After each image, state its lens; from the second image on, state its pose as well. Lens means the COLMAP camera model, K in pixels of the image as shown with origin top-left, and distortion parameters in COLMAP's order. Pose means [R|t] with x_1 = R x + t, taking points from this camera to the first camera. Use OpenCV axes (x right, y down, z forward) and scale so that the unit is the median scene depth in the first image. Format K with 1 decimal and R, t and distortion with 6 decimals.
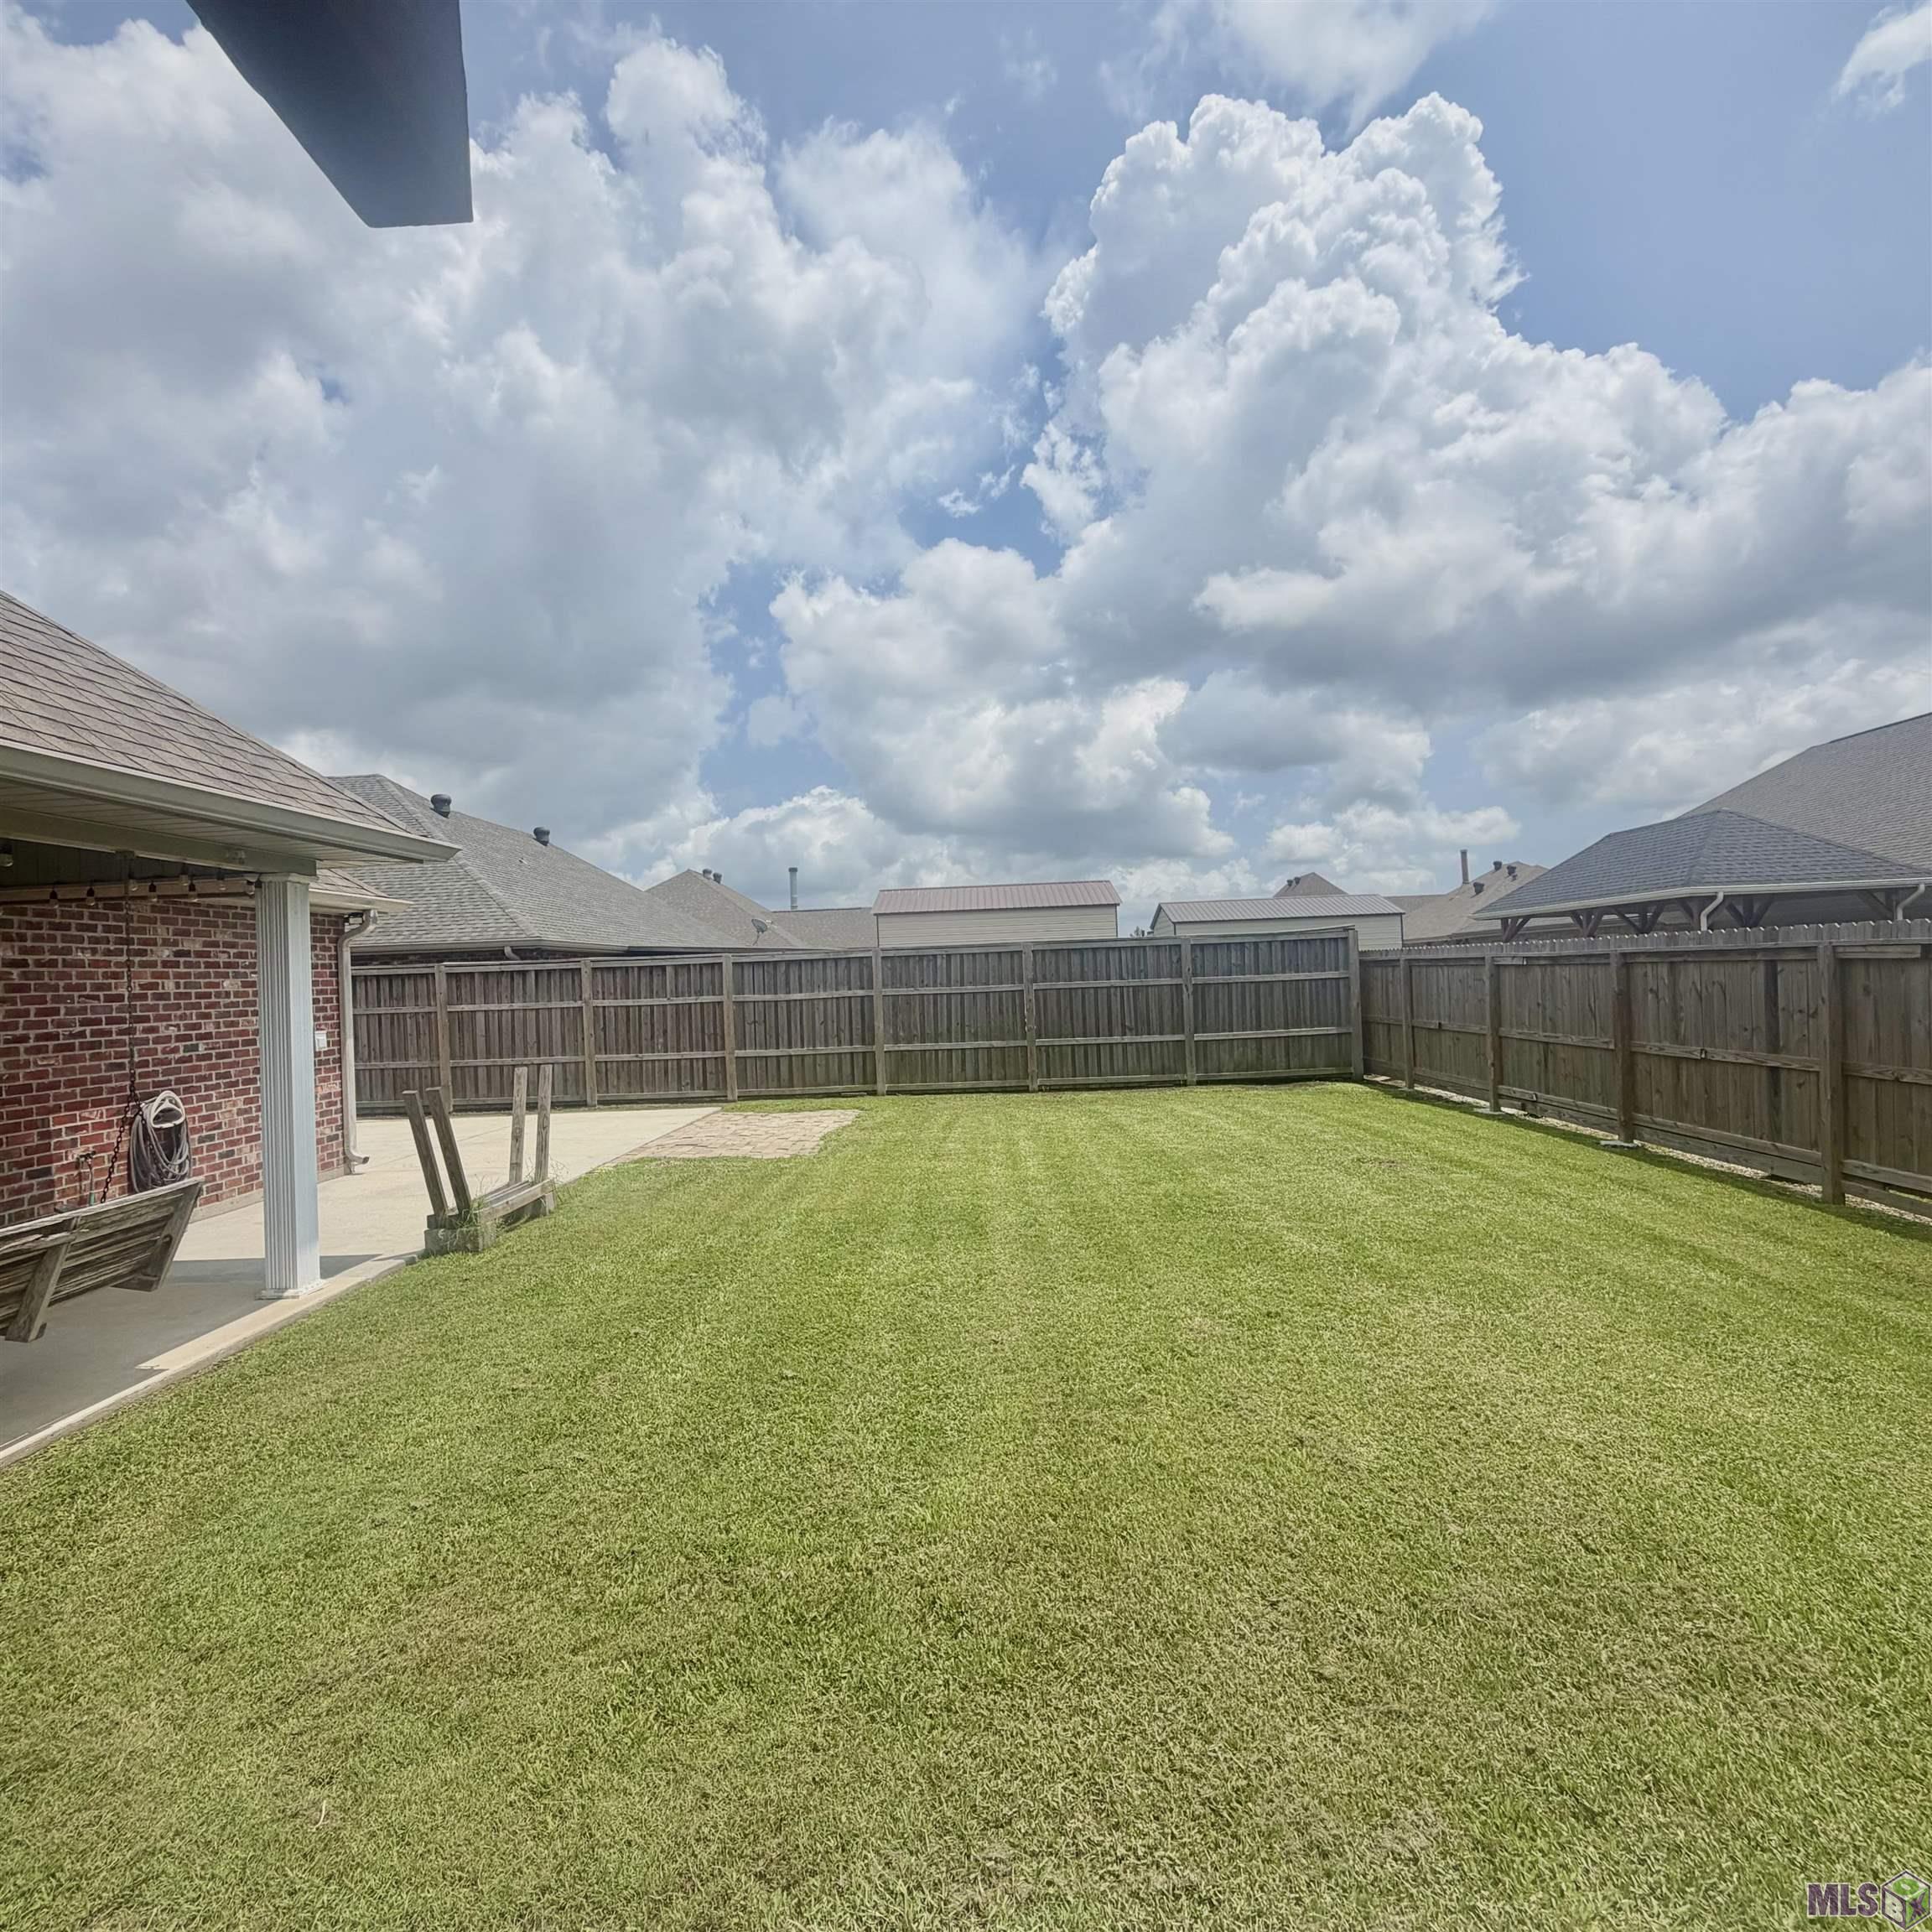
lens RADIAL K [[1022.6, 0, 959.6], [0, 1022.6, 965.6], [0, 0, 1]] dist [-0.001227, -0.001483]
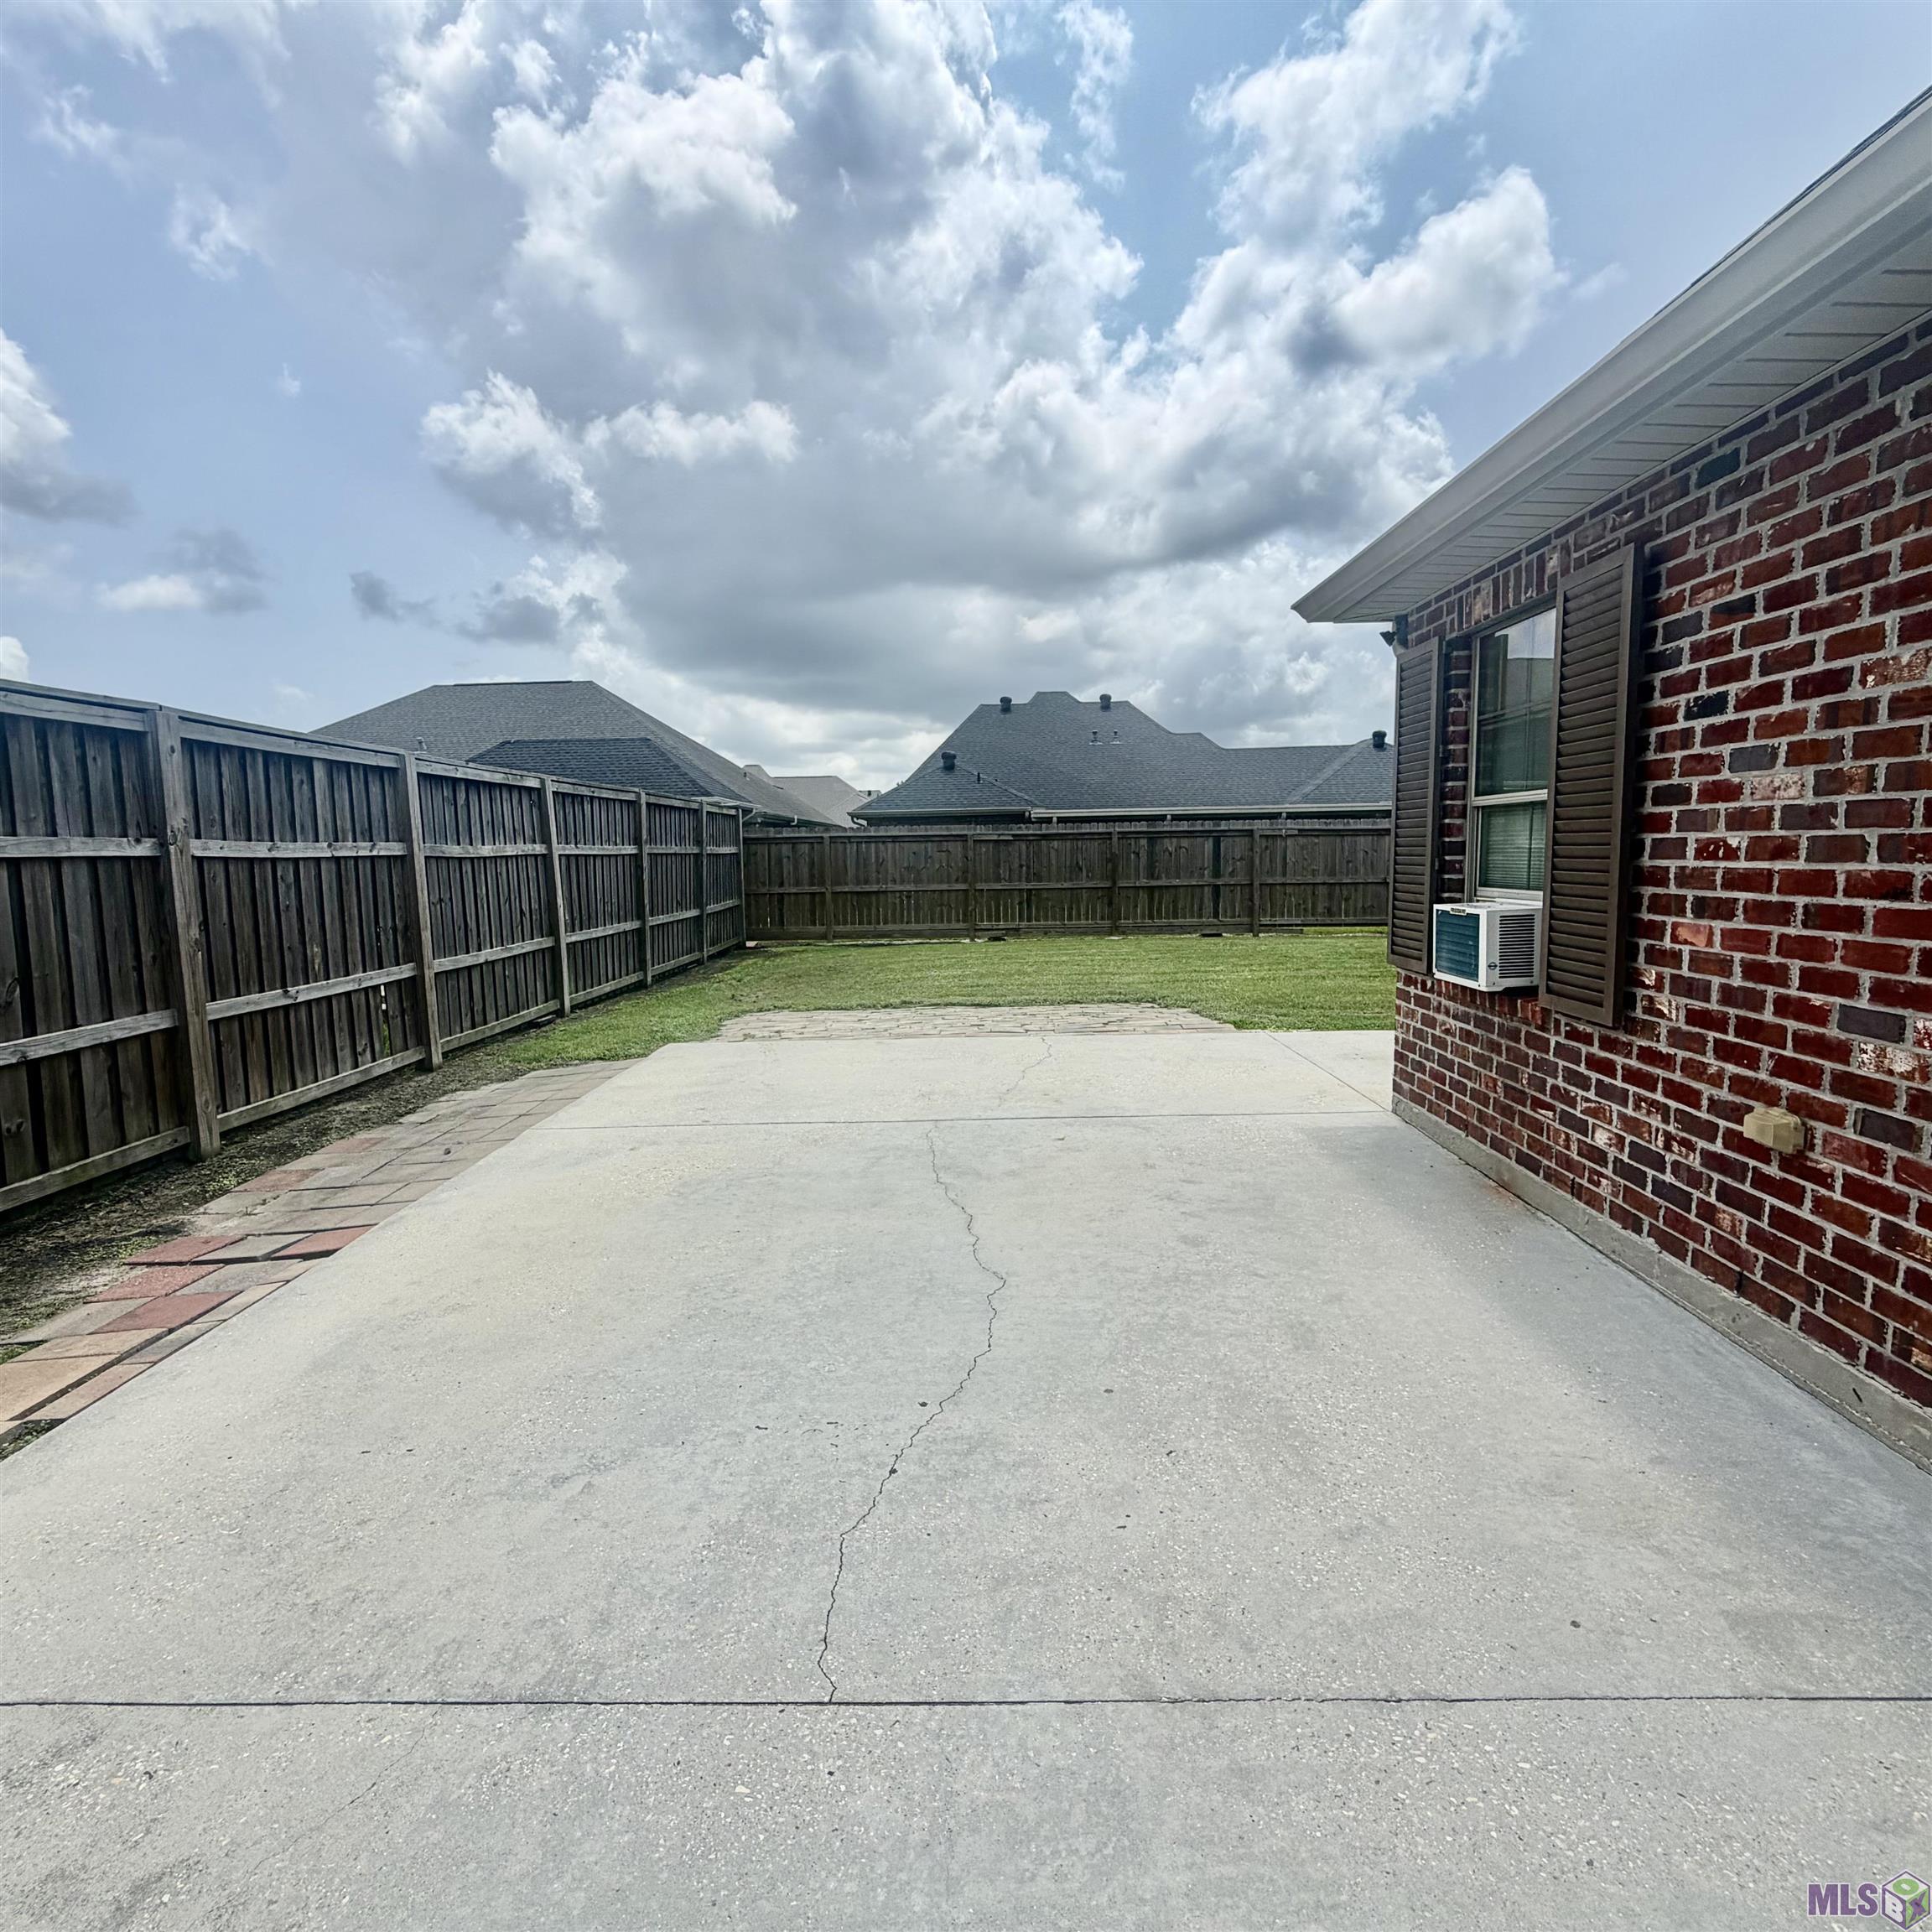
lens RADIAL K [[1022.6, 0, 959.6], [0, 1022.6, 965.6], [0, 0, 1]] dist [-0.001227, -0.001483]
pose [[0.001518, -0.072212, 0.997388, -1.410321], [0.008127, 0.997357, 0.072197, 0.108647], [-0.999966, 0.007997, 0.002101, 1.546886]]
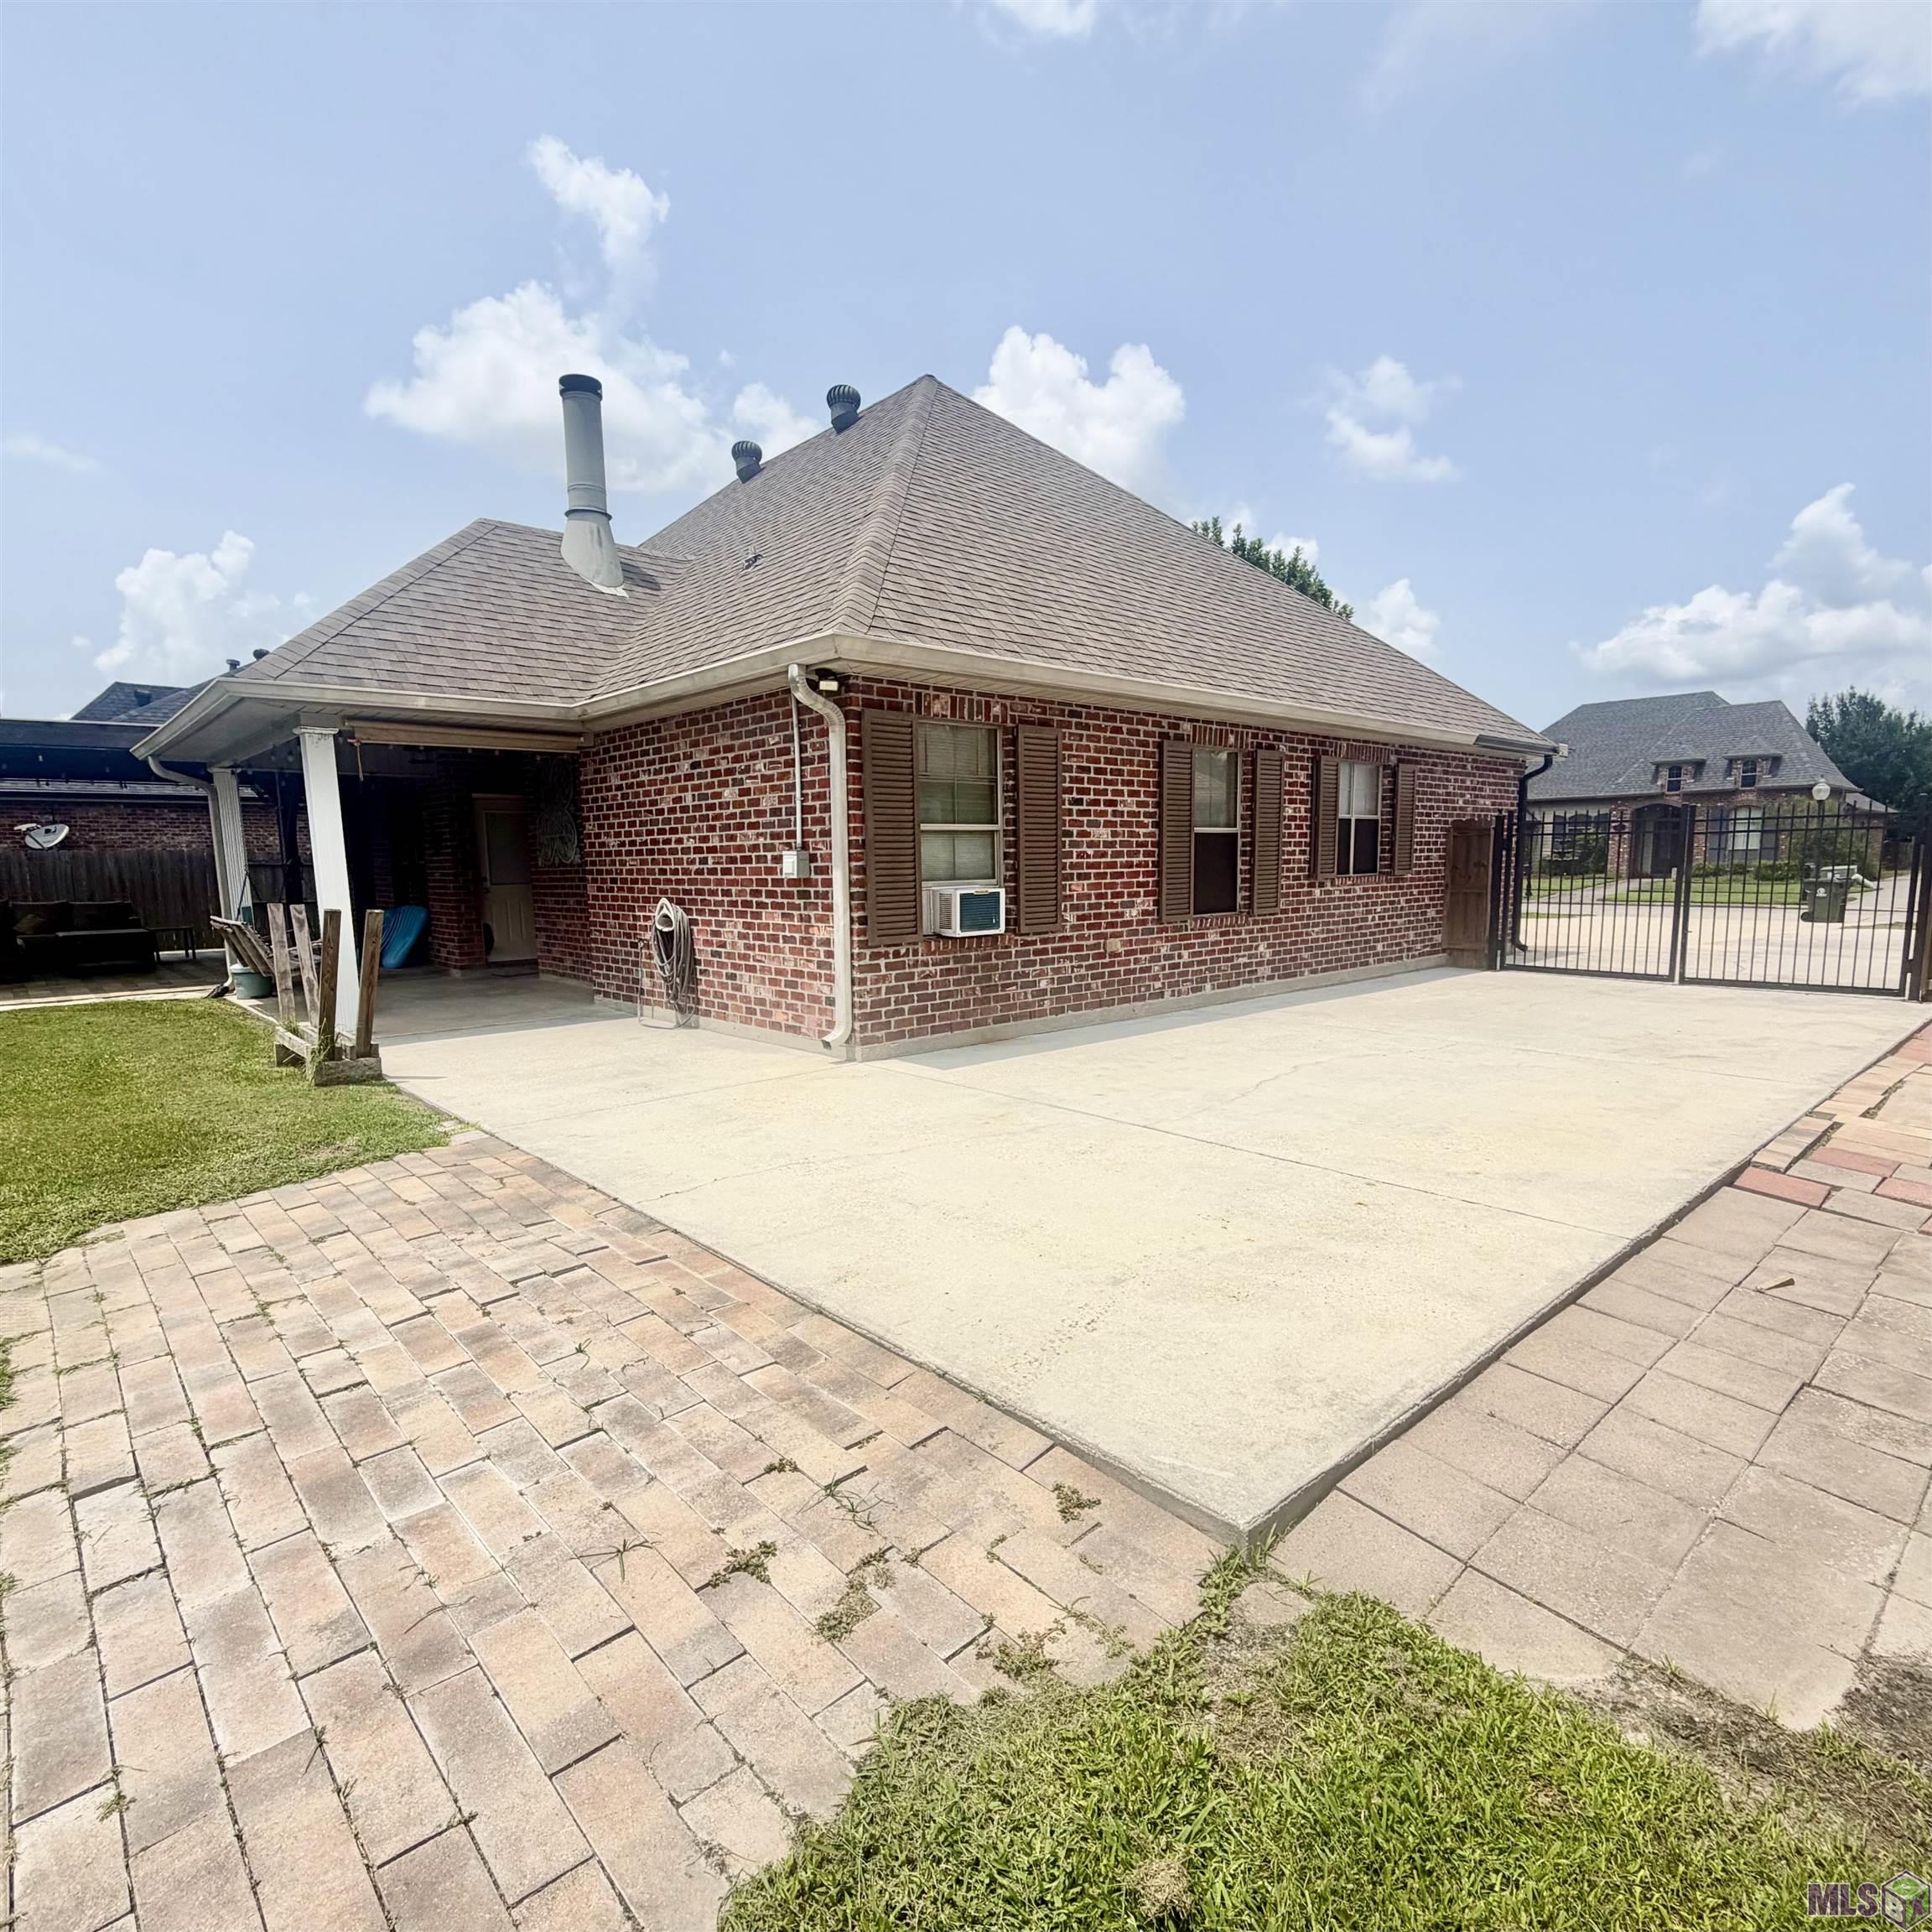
lens RADIAL K [[1069.7, 0, 964.3], [0, 1069.7, 1008.9], [0, 0, 1]] dist [-0.001159, 0.000061]
pose [[-0.719415, 0.146753, -0.678900, -0.204062], [0.051318, 0.985984, 0.158752, 0.071464], [0.692682, 0.079369, -0.716863, 1.968693]]
